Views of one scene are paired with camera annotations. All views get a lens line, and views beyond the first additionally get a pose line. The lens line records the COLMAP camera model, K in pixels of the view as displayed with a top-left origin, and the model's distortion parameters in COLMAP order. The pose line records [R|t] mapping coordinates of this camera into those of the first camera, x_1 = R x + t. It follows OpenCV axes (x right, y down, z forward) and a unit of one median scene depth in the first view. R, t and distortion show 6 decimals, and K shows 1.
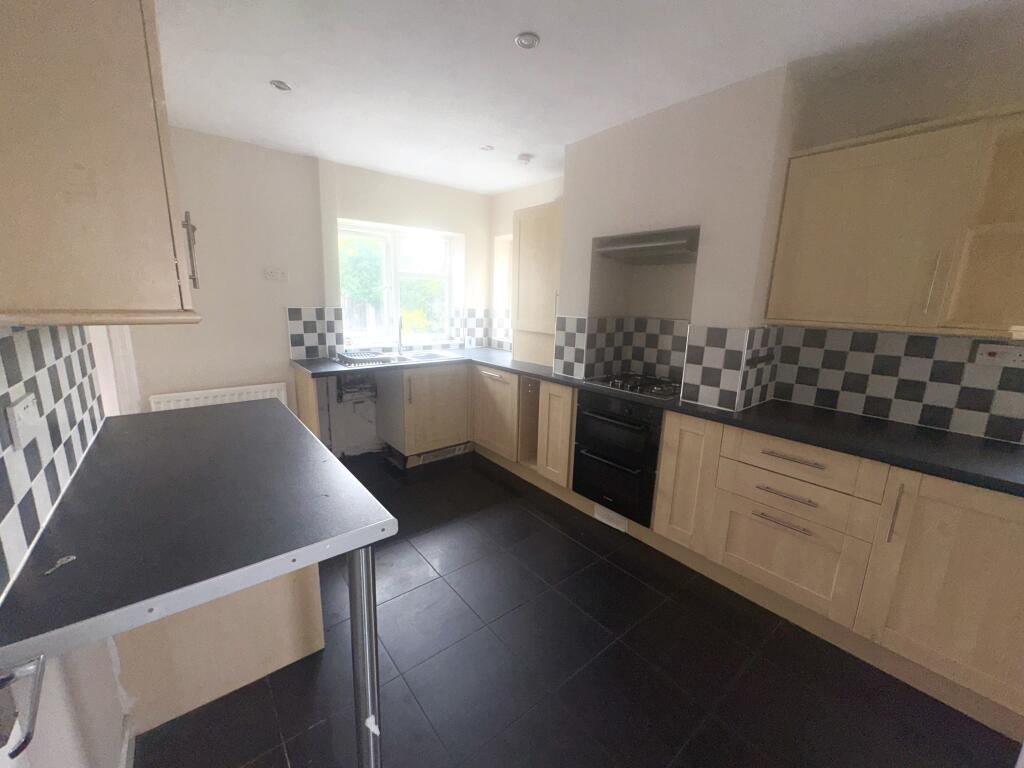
lens RADIAL K [[410.2, 0, 510.0], [0, 410.2, 381.6], [0, 0, 1]] dist [0.001830, 0.000034]
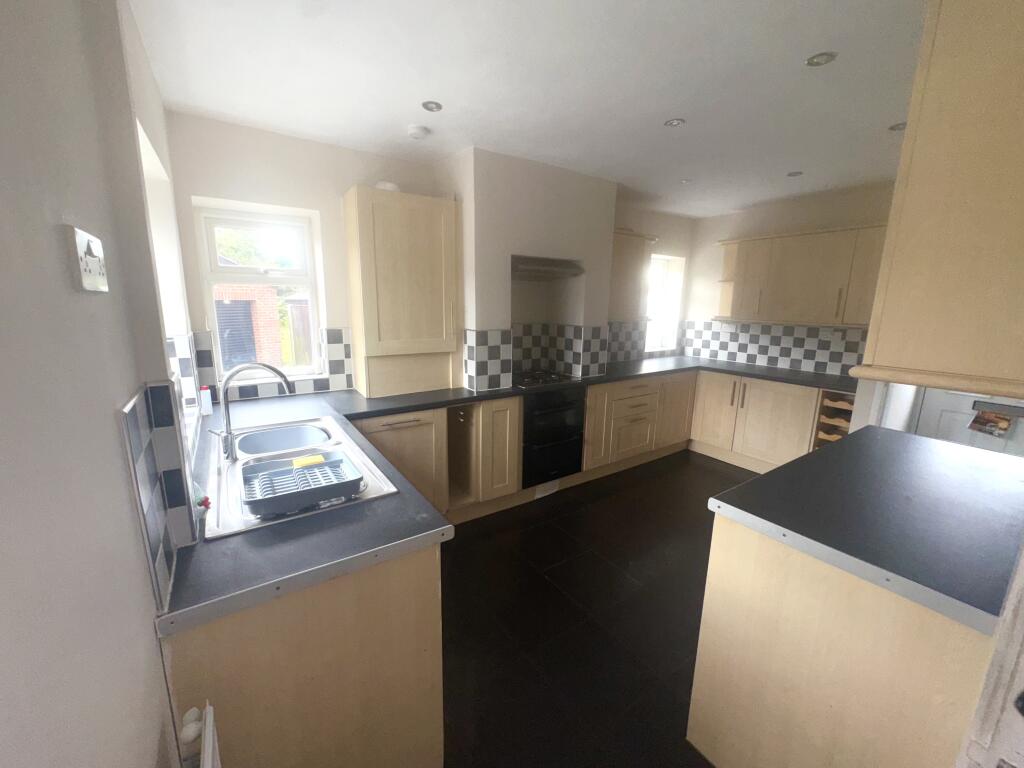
lens RADIAL K [[410.2, 0, 509.8], [0, 410.2, 387.0], [0, 0, 1]] dist [0.001830, 0.000034]
pose [[0.077738, -0.220201, 0.972352, -0.912174], [0.192792, 0.960214, 0.202039, -0.235539], [-0.978155, 0.171756, 0.117099, 0.940099]]
